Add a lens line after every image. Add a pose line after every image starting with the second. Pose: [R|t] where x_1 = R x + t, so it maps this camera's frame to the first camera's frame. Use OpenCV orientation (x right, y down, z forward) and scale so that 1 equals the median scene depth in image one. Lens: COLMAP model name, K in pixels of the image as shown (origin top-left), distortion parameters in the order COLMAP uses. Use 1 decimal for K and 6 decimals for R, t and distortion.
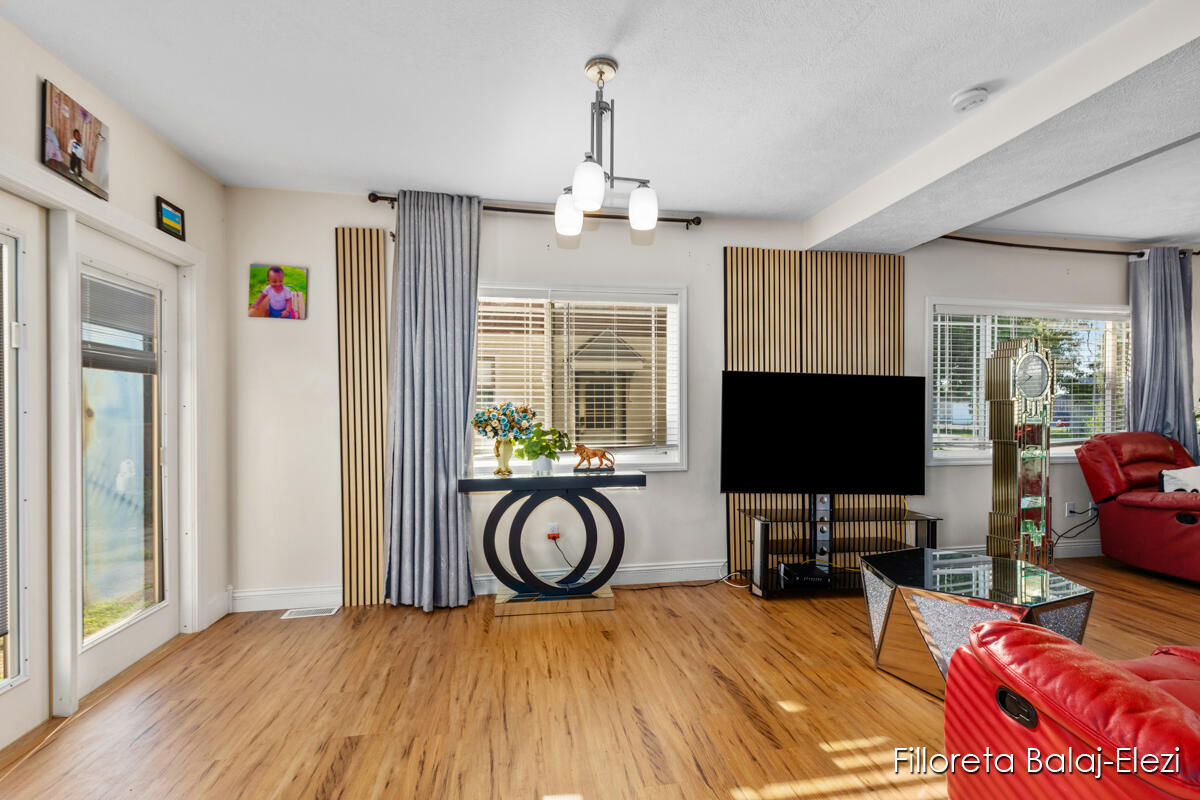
lens RADIAL K [[547.5, 0, 608.0], [0, 547.5, 409.3], [0, 0, 1]] dist [0.007505, 0.000247]
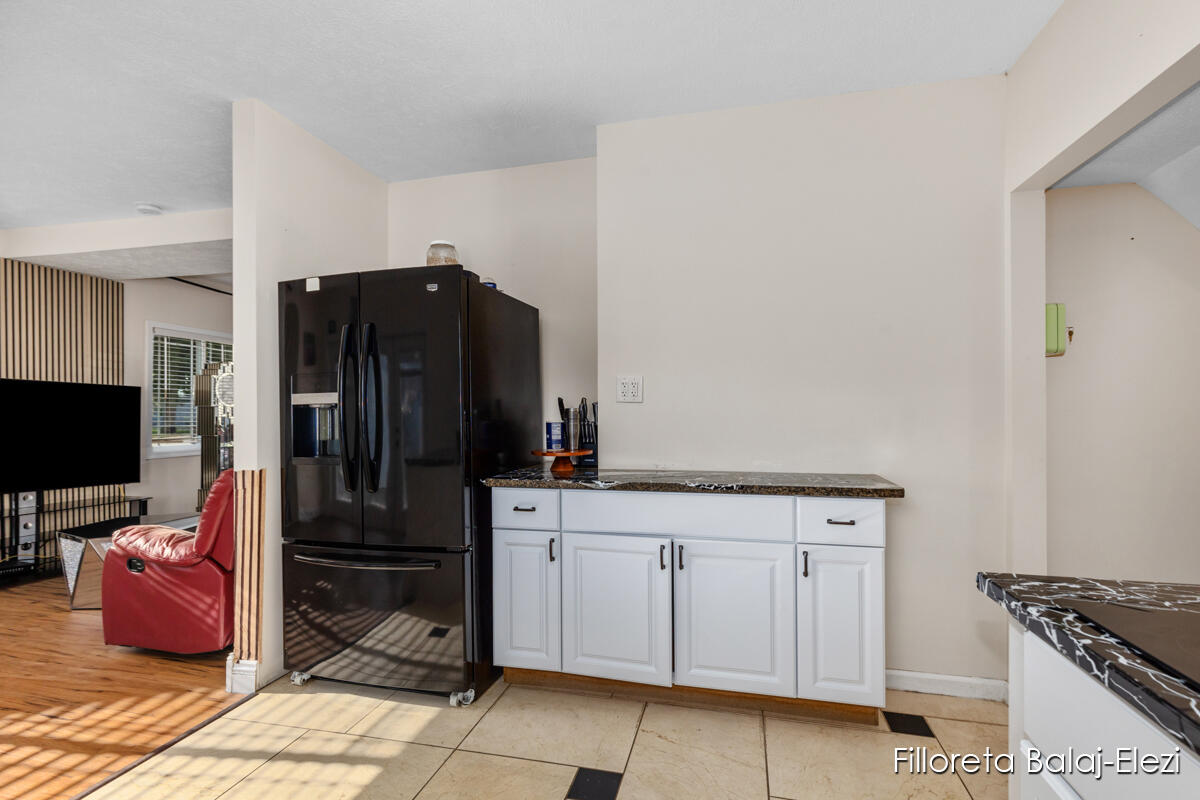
lens RADIAL K [[547.5, 0, 600.8], [0, 547.5, 408.7], [0, 0, 1]] dist [0.007505, 0.000247]
pose [[0.412961, 0.000237, 0.910749, -0.131059], [0.000276, 1.000000, -0.000385, -0.008893], [-0.910749, 0.000410, 0.412961, -0.474129]]
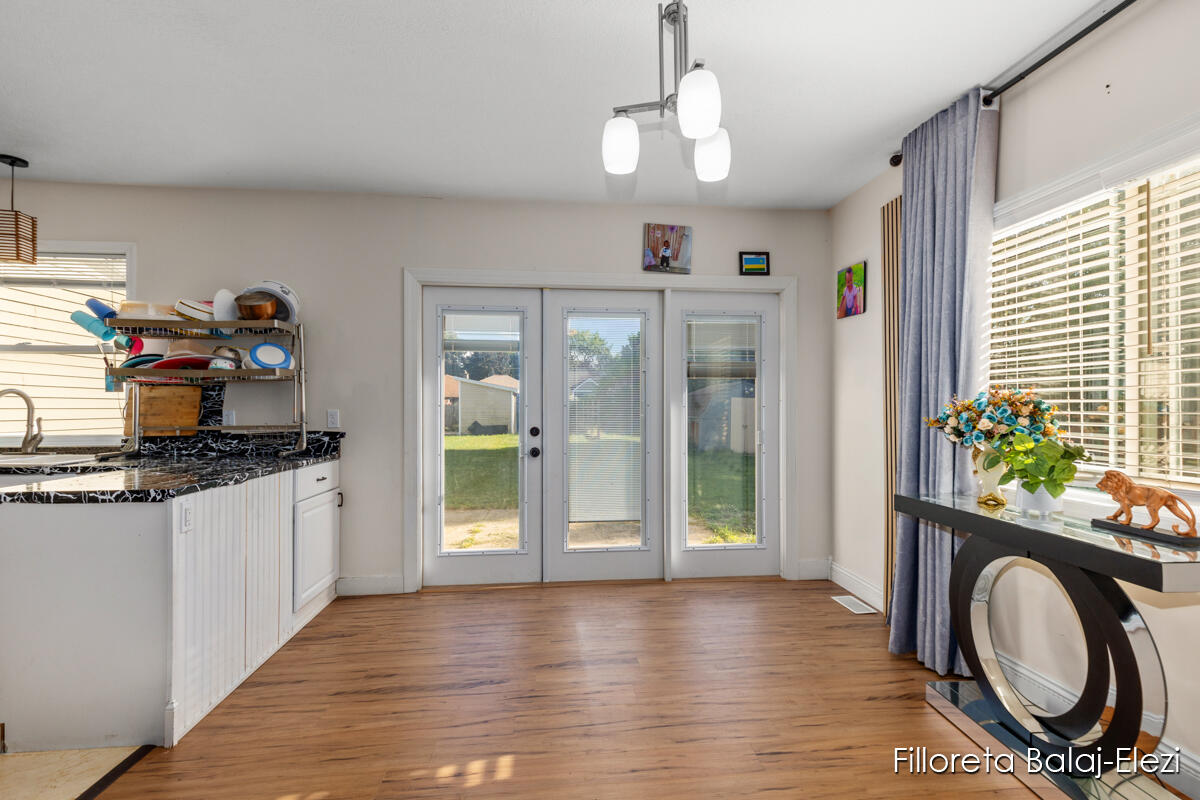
lens RADIAL K [[547.5, 0, 608.9], [0, 547.5, 403.1], [0, 0, 1]] dist [0.007505, 0.000247]
pose [[-0.078504, -0.005504, -0.996899, 0.427494], [0.004130, 0.999974, -0.005846, 0.004502], [0.996905, -0.004576, -0.078479, 0.546844]]
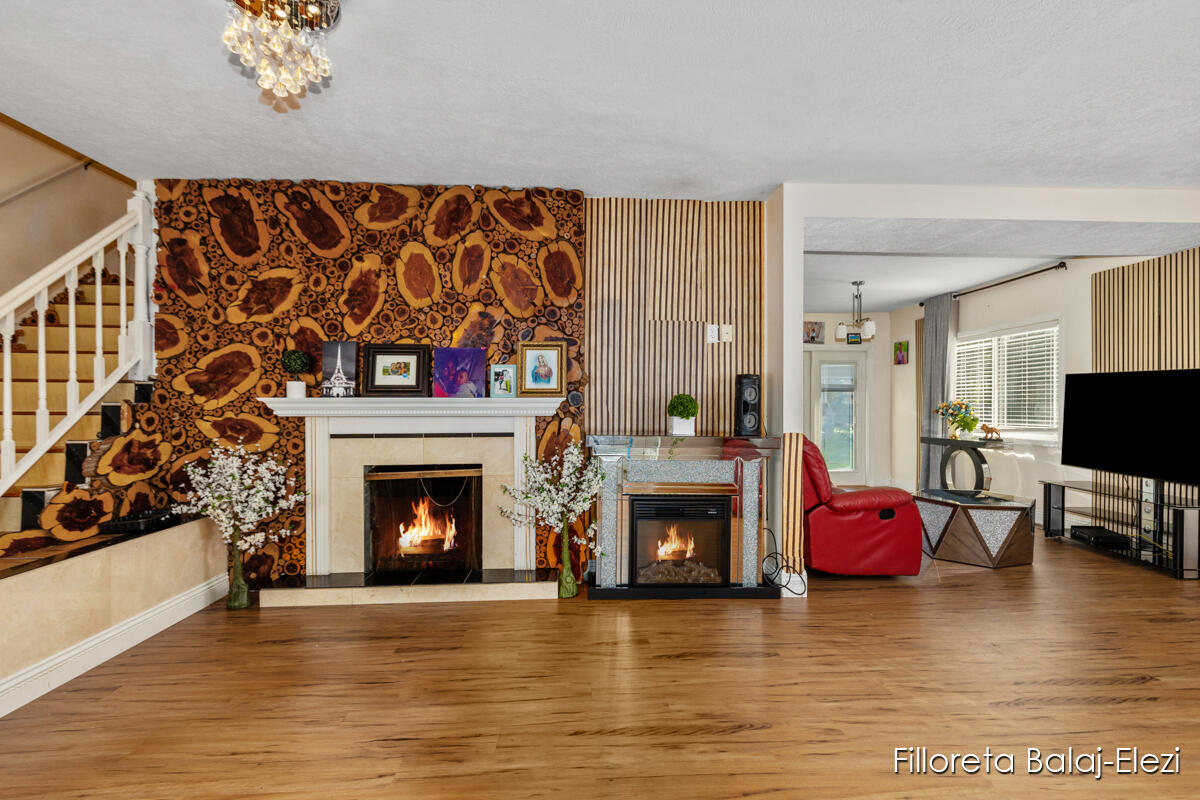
lens RADIAL K [[547.5, 0, 601.5], [0, 547.5, 400.6], [0, 0, 1]] dist [0.007505, 0.000247]
pose [[-0.128459, -0.006032, -0.991696, 1.660377], [0.003060, 0.999974, -0.006479, -0.000838], [0.991710, -0.003867, -0.128437, 0.030961]]
